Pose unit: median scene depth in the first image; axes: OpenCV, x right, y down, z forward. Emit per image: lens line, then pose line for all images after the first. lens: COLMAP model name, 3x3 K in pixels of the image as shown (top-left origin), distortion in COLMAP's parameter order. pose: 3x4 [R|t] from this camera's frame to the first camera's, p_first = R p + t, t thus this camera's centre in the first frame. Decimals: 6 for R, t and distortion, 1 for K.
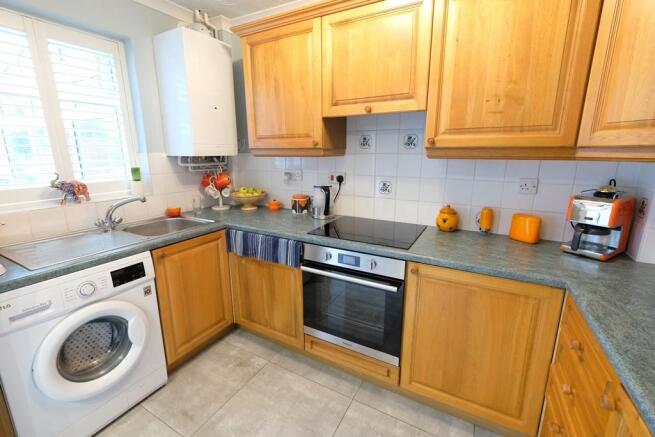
lens RADIAL K [[285.3, 0, 327.1], [0, 285.3, 214.7], [0, 0, 1]] dist [-0.004368, -0.000249]
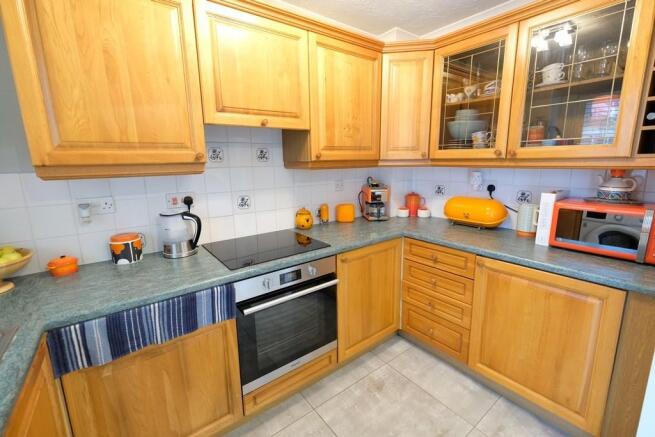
lens RADIAL K [[285.3, 0, 327.1], [0, 285.3, 214.7], [0, 0, 1]] dist [-0.004368, -0.000249]
pose [[0.401282, -0.176500, 0.898788, -0.635761], [0.213807, 0.972201, 0.095458, -0.100091], [-0.890651, 0.153862, 0.427863, 0.401175]]
